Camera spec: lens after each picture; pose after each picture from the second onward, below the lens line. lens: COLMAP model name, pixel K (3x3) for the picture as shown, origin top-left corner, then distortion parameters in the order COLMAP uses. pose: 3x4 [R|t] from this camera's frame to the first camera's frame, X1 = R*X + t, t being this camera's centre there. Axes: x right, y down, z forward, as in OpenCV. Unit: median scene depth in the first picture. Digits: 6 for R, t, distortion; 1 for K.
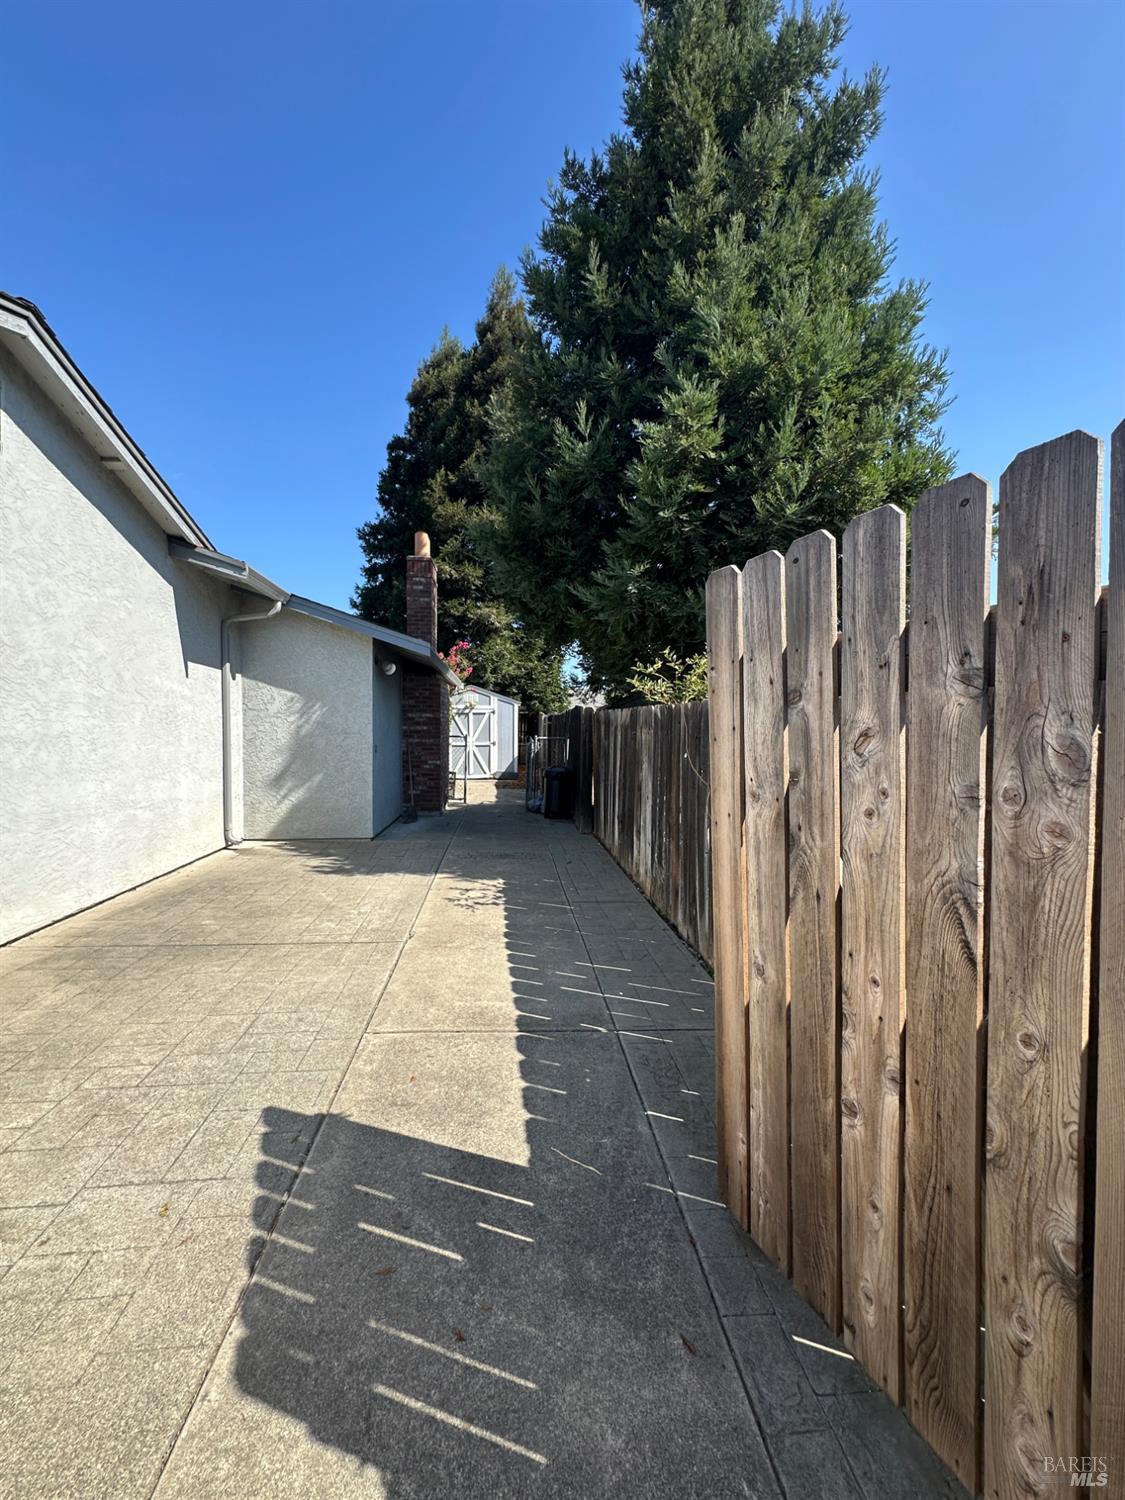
lens RADIAL K [[598.4, 0, 562.5], [0, 598.4, 750.0], [0, 0, 1]] dist [-0.013530, 0.008148]
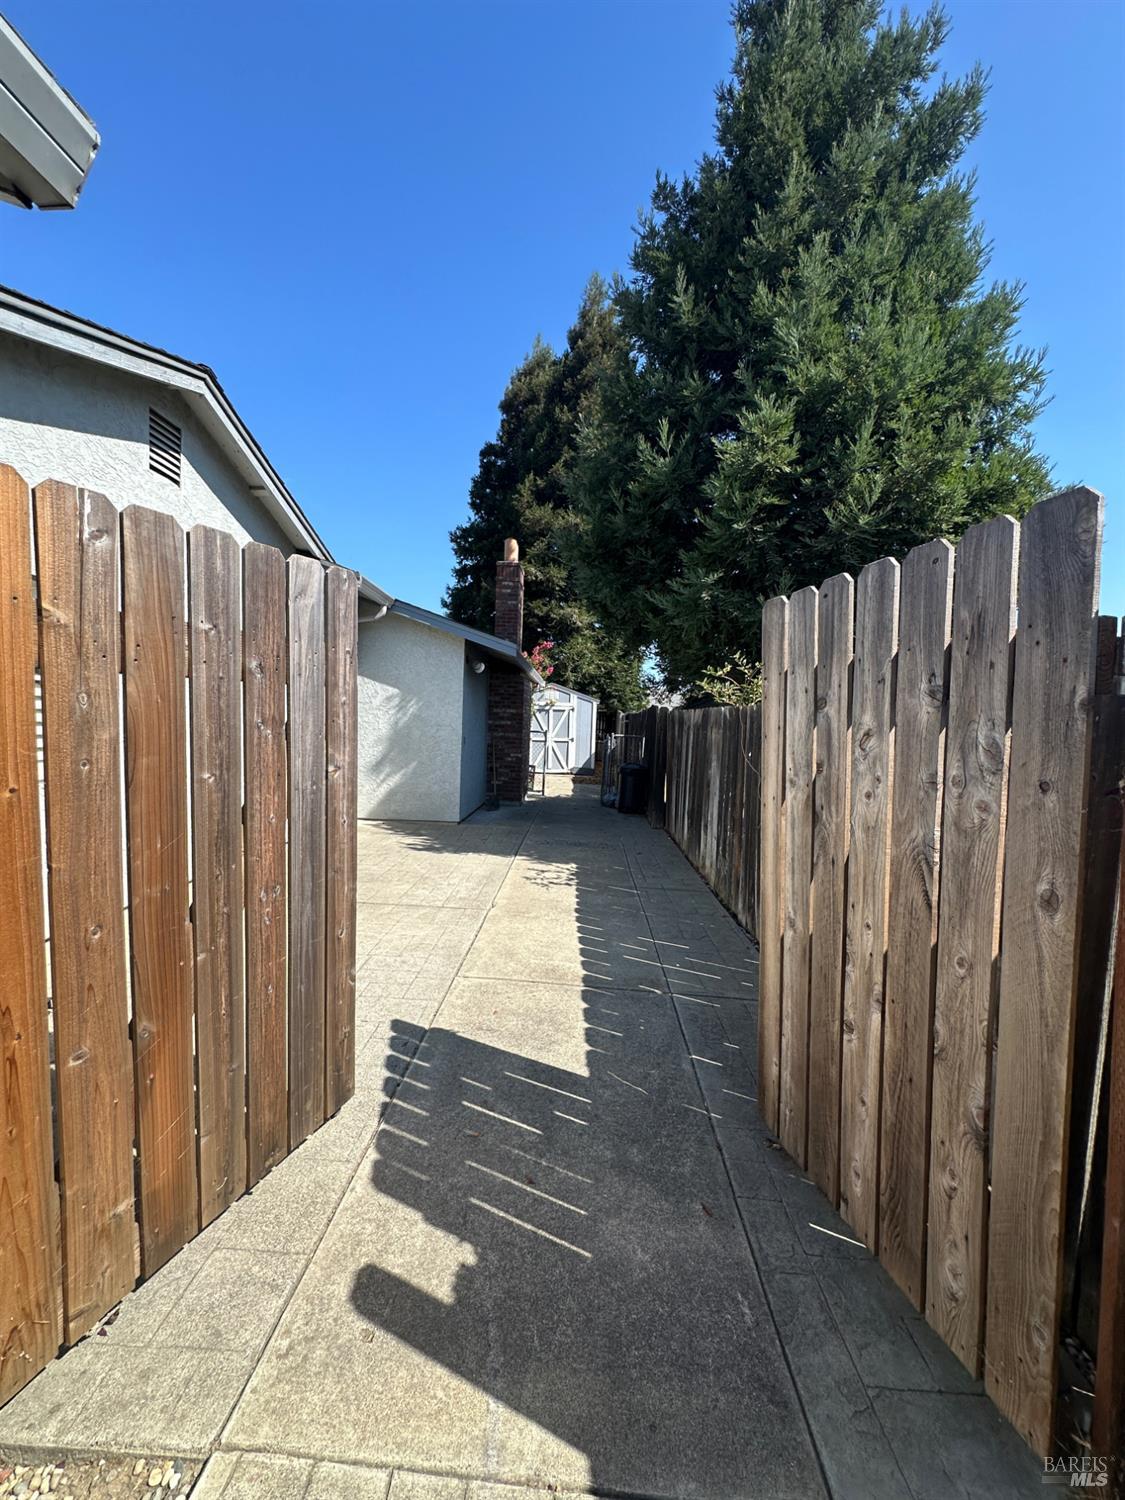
lens RADIAL K [[598.1, 0, 552.0], [0, 598.1, 752.9], [0, 0, 1]] dist [-0.010066, -0.000054]
pose [[0.988579, 0.033358, -0.146962, 0.010470], [-0.032131, 0.999426, 0.010714, 0.005235], [0.147235, -0.005869, 0.989084, -0.082604]]
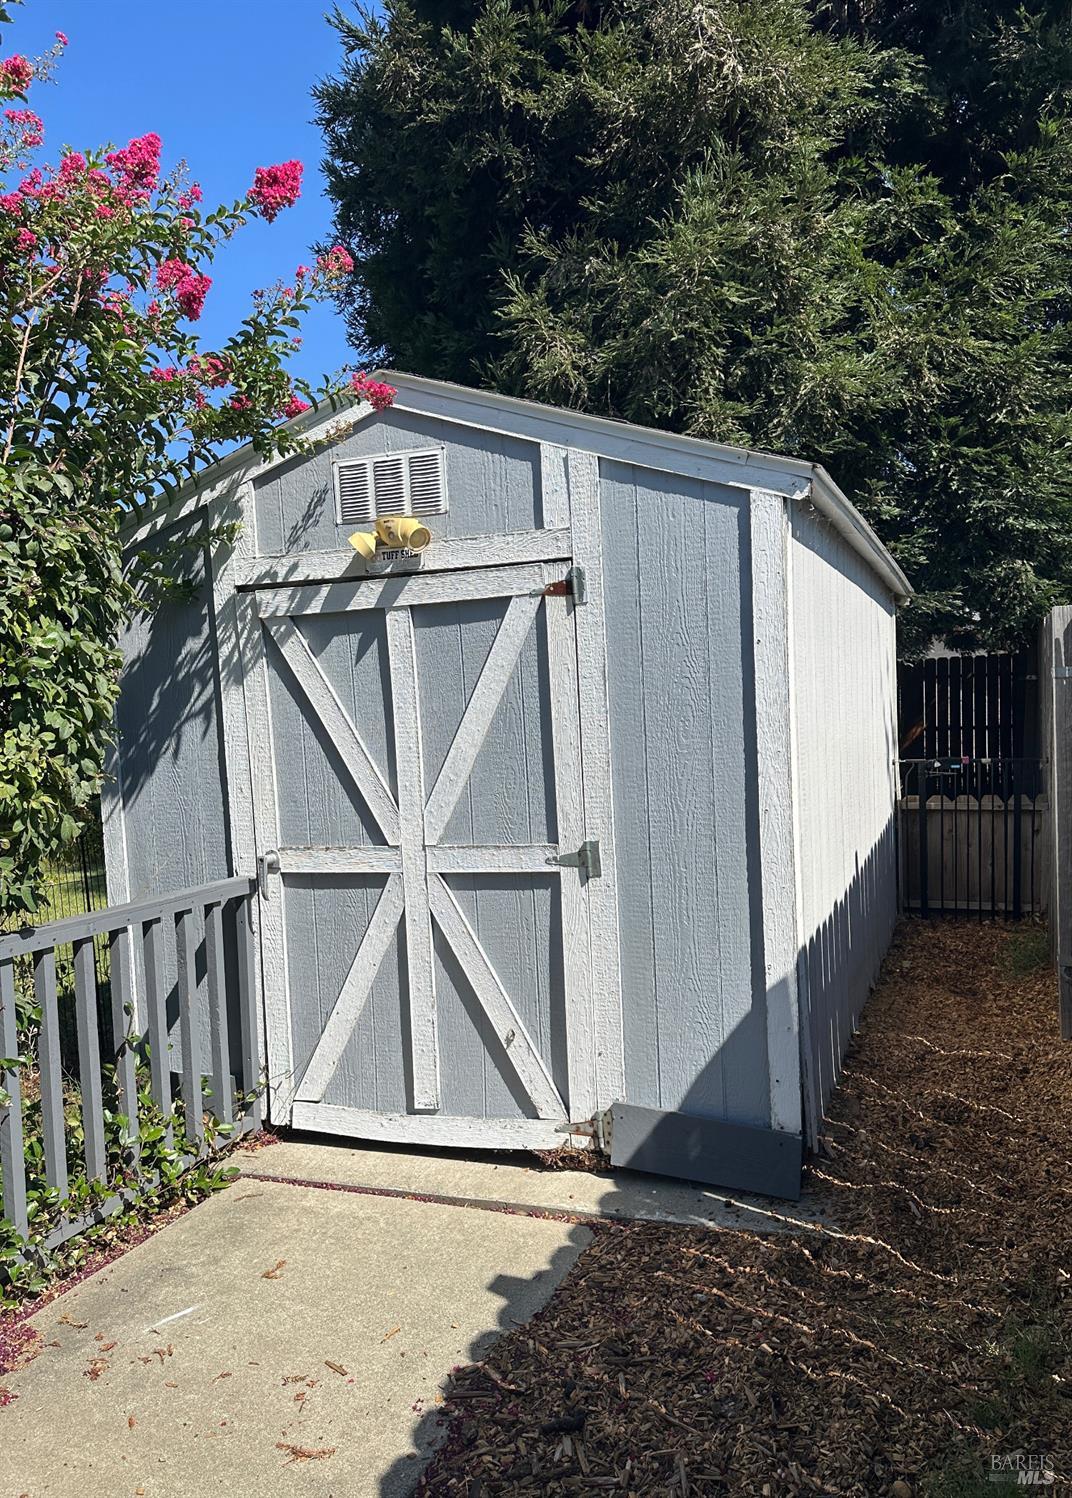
lens RADIAL K [[1121.3, 0, 536.0], [0, 1121.3, 749.0], [0, 0, 1]] dist [-0.000783, -0.000206]
pose [[0.886486, -0.020447, -0.462304, -0.060257], [0.023569, 0.999722, 0.000980, -0.086804], [0.462155, -0.011765, 0.886721, 2.123617]]
